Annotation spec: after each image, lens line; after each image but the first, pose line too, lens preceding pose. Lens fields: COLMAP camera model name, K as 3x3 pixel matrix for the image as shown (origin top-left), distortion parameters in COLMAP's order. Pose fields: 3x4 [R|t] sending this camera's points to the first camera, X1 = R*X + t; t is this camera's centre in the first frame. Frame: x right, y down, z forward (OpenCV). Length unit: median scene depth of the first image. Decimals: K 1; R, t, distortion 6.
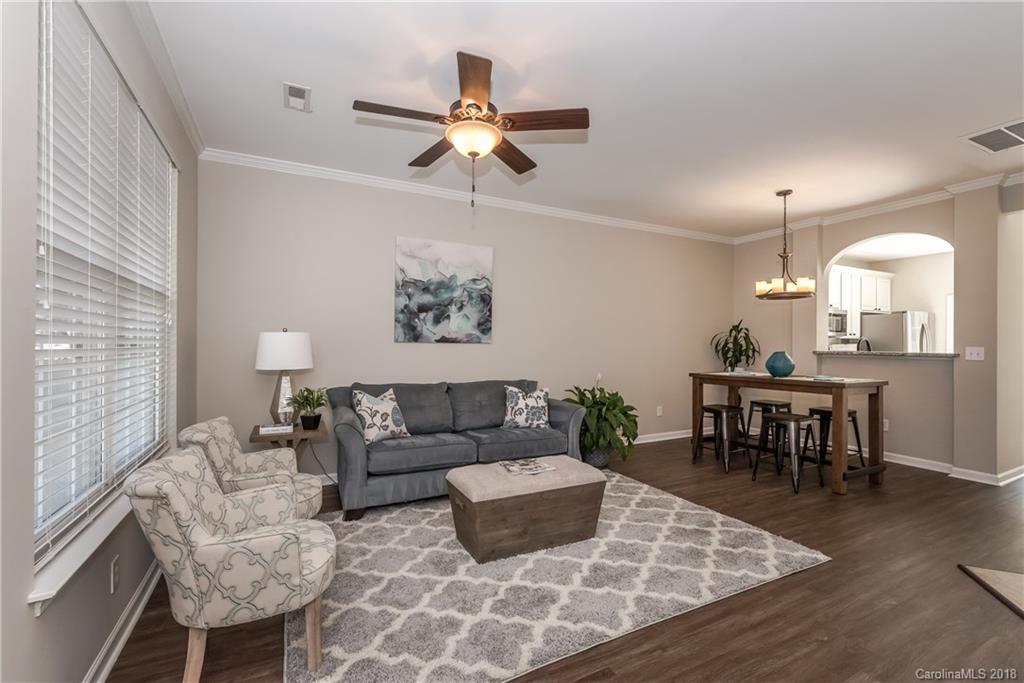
lens RADIAL K [[444.5, 0, 510.0], [0, 444.5, 344.3], [0, 0, 1]] dist [-0.002443, -0.000094]
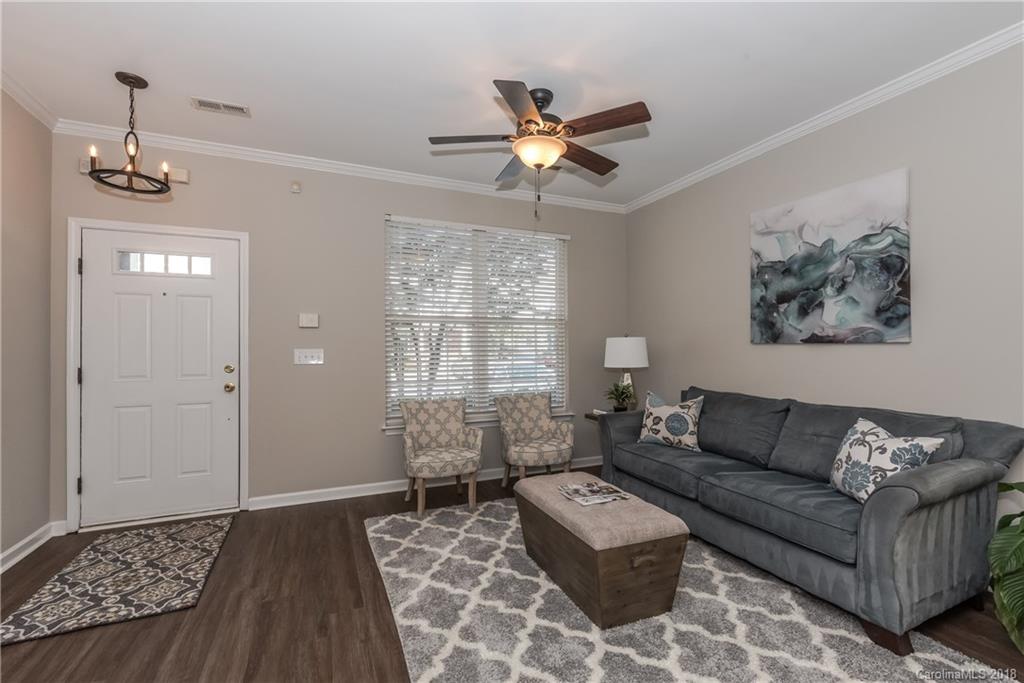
lens RADIAL K [[444.5, 0, 511.8], [0, 444.5, 346.3], [0, 0, 1]] dist [-0.002443, -0.000094]
pose [[-0.059058, -0.008090, -0.998222, 0.569743], [0.004162, 0.999956, -0.008350, 0.004813], [0.998246, -0.004648, -0.059022, 0.587349]]
